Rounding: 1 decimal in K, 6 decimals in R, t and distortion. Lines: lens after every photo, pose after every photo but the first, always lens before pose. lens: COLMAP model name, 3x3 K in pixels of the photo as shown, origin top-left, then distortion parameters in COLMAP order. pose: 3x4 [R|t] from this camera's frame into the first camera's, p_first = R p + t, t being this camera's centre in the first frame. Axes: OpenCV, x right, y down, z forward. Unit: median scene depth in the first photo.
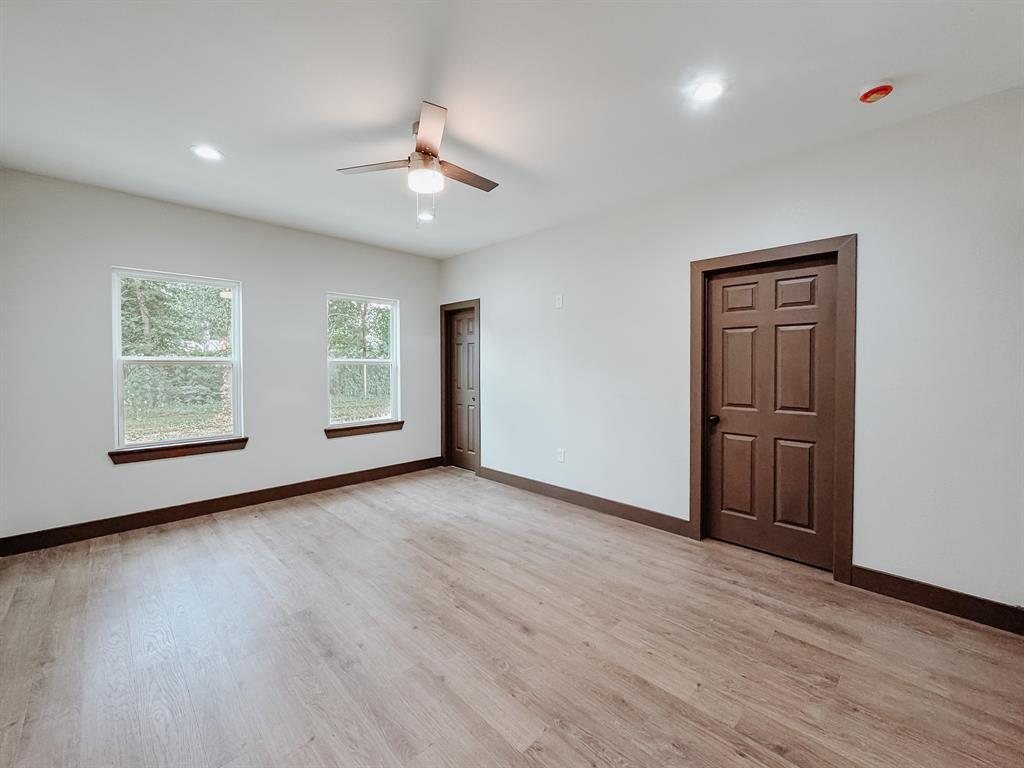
lens RADIAL K [[422.5, 0, 518.6], [0, 422.5, 383.4], [0, 0, 1]] dist [-0.002480, -0.002836]
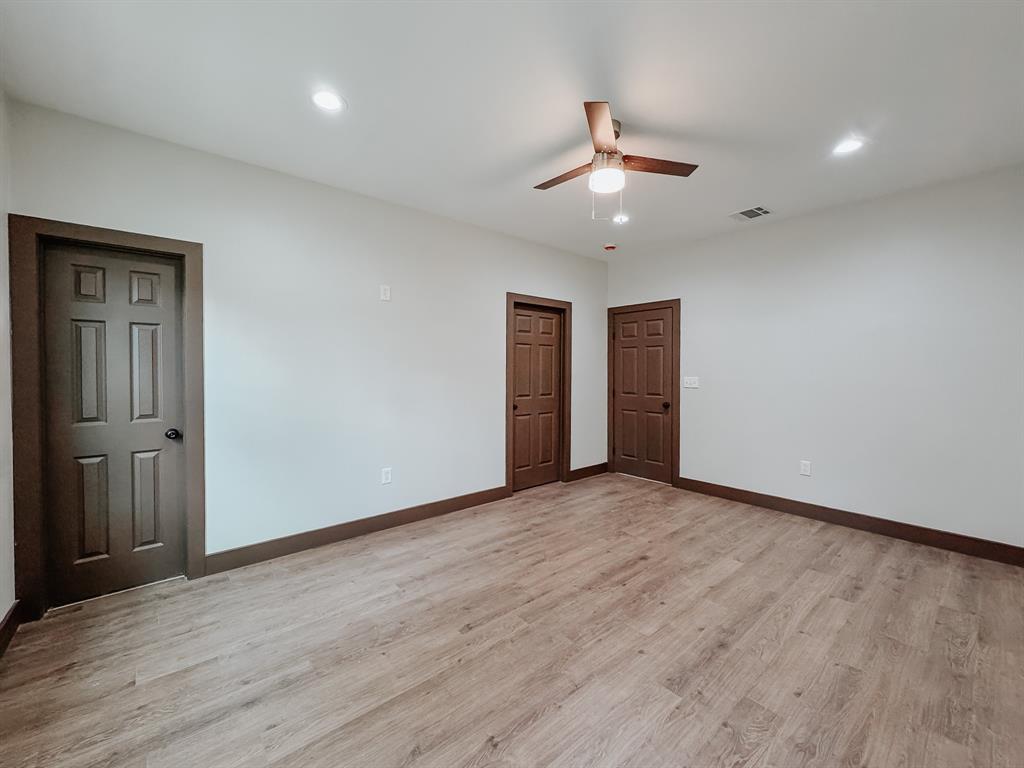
lens RADIAL K [[422.5, 0, 517.5], [0, 422.5, 386.5], [0, 0, 1]] dist [-0.002480, -0.002836]
pose [[0.064768, -0.038630, 0.997152, -0.989085], [0.044181, 0.998382, 0.035808, -0.035957], [-0.996922, 0.041736, 0.066370, 0.933876]]
